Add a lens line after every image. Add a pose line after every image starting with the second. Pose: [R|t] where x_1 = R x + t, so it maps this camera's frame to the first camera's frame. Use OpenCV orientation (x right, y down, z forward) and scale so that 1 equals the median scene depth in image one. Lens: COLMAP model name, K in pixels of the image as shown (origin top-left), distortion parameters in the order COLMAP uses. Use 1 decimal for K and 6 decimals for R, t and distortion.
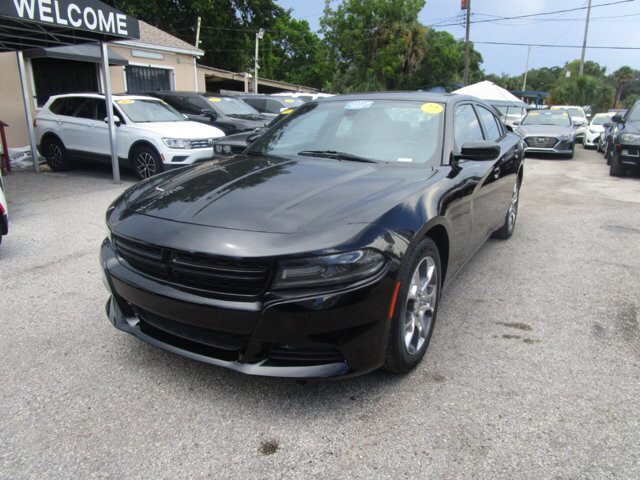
lens RADIAL K [[459.7, 0, 320.9], [0, 459.7, 227.9], [0, 0, 1]] dist [-0.008582, 0.001322]
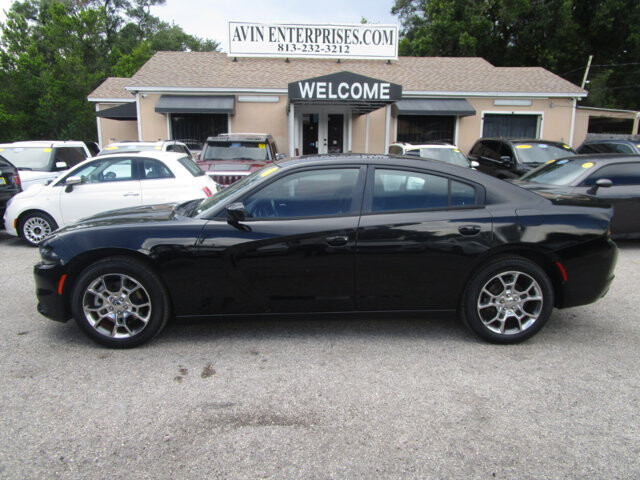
lens RADIAL K [[455.1, 0, 319.1], [0, 455.1, 235.3], [0, 0, 1]] dist [-0.007115, -0.006264]
pose [[0.540219, 0.156414, -0.826861, 0.553396], [-0.208655, 0.976788, 0.048453, -0.083111], [0.815246, 0.146353, 0.560316, 0.218310]]
